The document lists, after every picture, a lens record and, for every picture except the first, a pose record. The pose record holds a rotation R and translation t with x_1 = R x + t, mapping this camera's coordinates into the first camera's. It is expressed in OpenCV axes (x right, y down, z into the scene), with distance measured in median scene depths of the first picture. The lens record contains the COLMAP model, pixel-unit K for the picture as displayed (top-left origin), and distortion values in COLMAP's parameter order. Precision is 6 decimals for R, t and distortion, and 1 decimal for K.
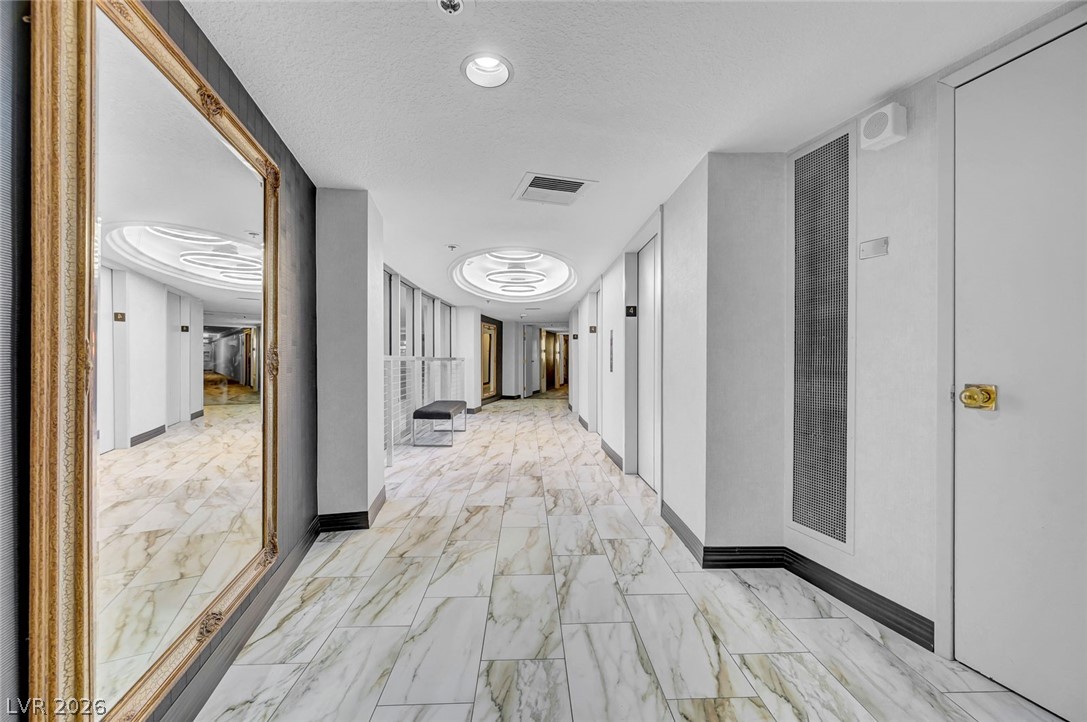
lens RADIAL K [[430.4, 0, 543.5], [0, 430.4, 361.0], [0, 0, 1]] dist [-0.001185, -0.000169]
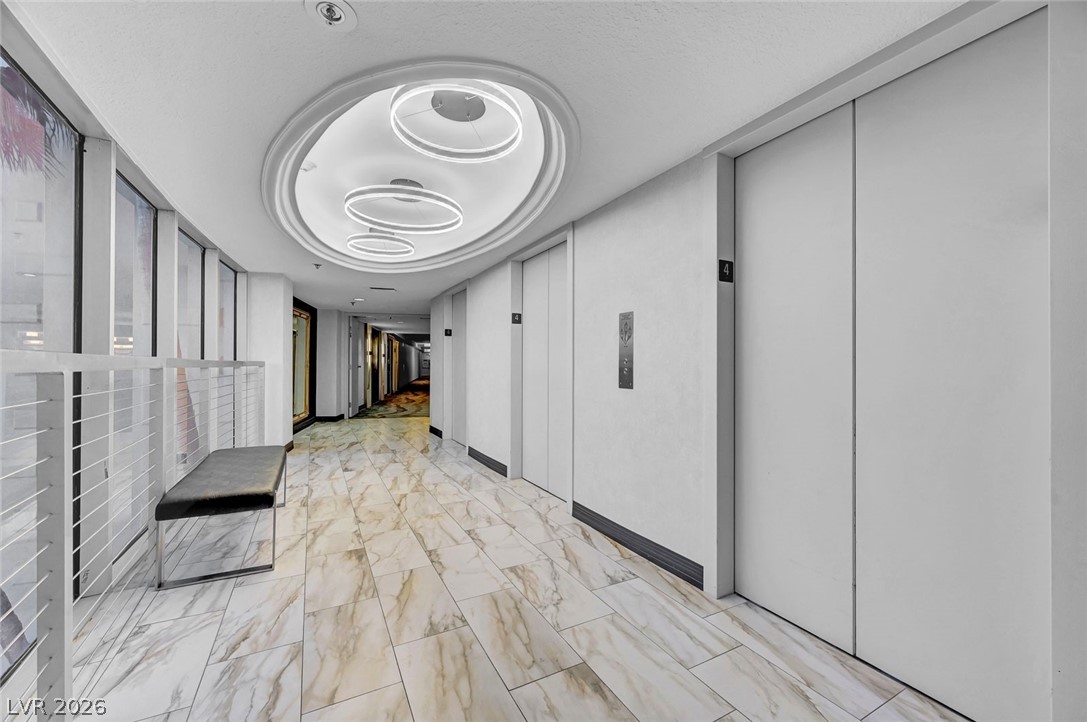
lens RADIAL K [[426.2, 0, 543.5], [0, 426.2, 361.0], [0, 0, 1]] dist [0.000146, -0.000013]
pose [[0.896193, 0.003640, 0.443649, -0.073736], [0.000927, 0.999949, -0.010079, -0.001673], [-0.443663, 0.009444, 0.896144, 0.229493]]
